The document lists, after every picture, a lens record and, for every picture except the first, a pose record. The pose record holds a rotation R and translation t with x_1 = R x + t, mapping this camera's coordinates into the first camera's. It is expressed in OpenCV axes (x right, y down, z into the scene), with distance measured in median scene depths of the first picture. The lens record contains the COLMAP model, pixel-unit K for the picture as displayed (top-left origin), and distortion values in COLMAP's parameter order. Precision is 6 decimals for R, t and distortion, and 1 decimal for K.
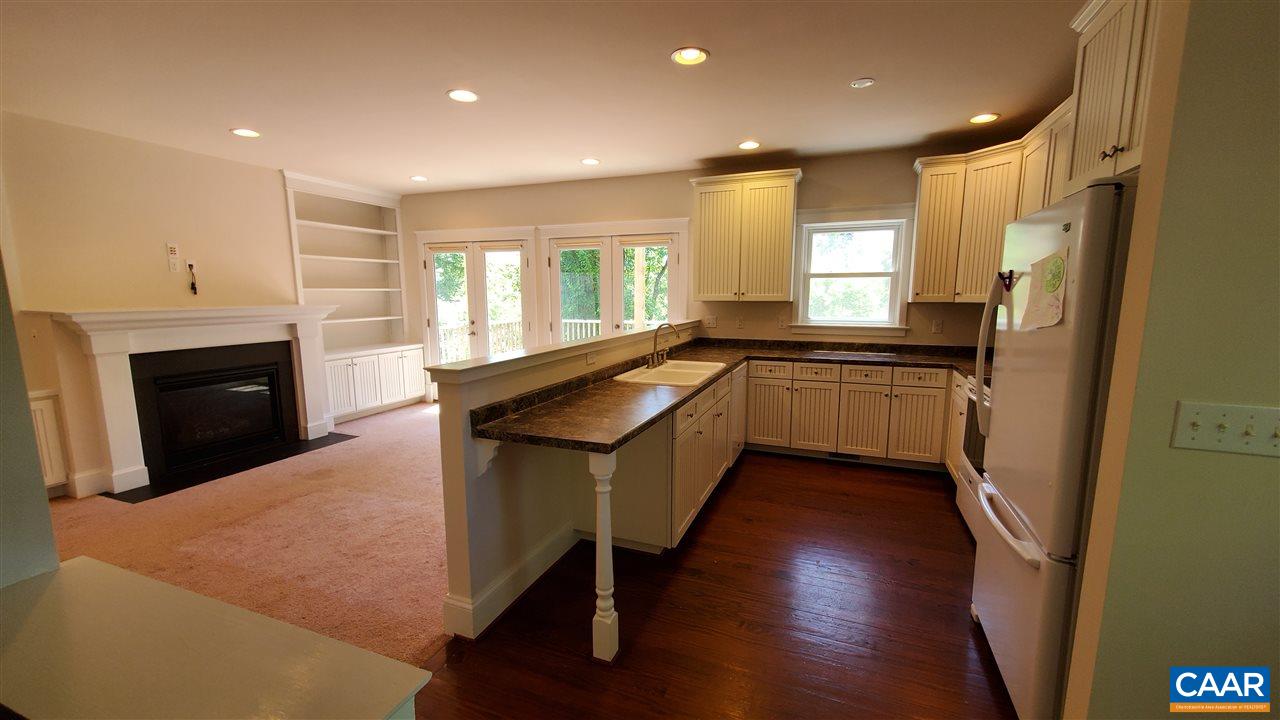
lens RADIAL K [[506.1, 0, 637.1], [0, 506.1, 364.6], [0, 0, 1]] dist [0.000577, 0.000237]
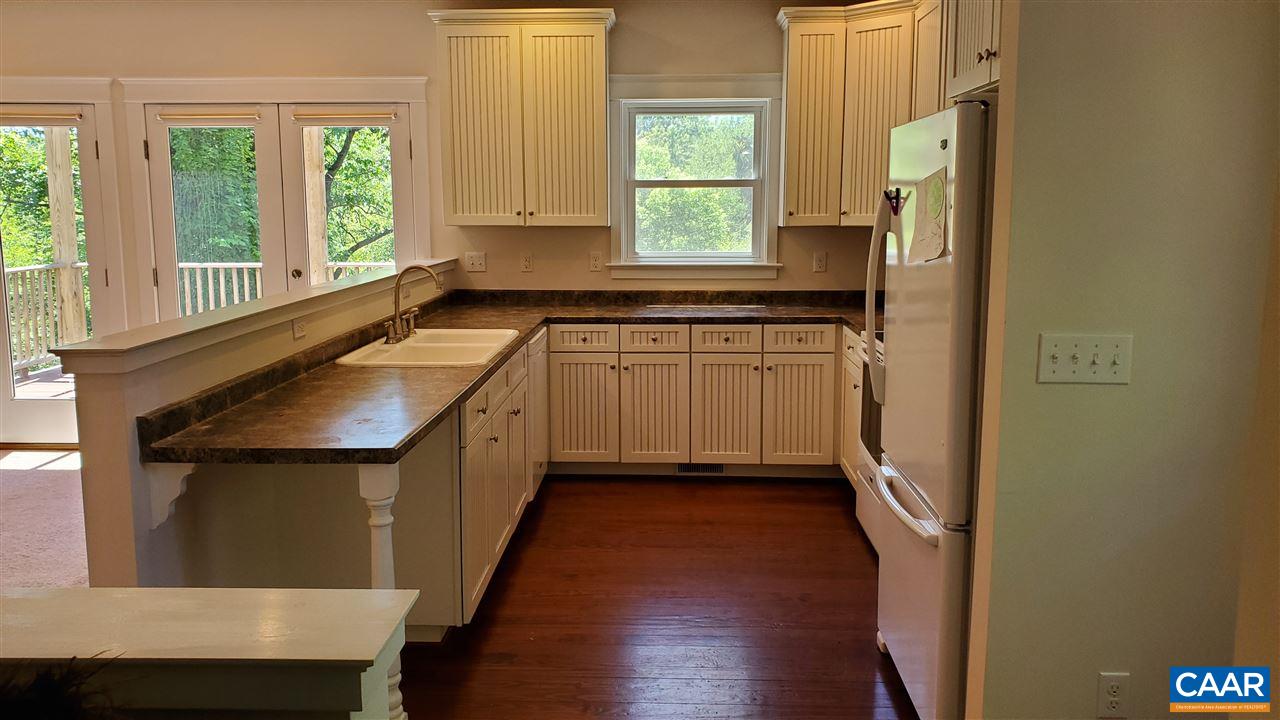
lens RADIAL K [[991.4, 0, 640.4], [0, 991.4, 337.3], [0, 0, 1]] dist [0.111077, -0.244348]
pose [[0.937657, -0.045570, 0.344561, -0.098851], [0.048243, 0.998835, 0.000815, 0.013034], [-0.344197, 0.015859, 0.938763, -0.172834]]
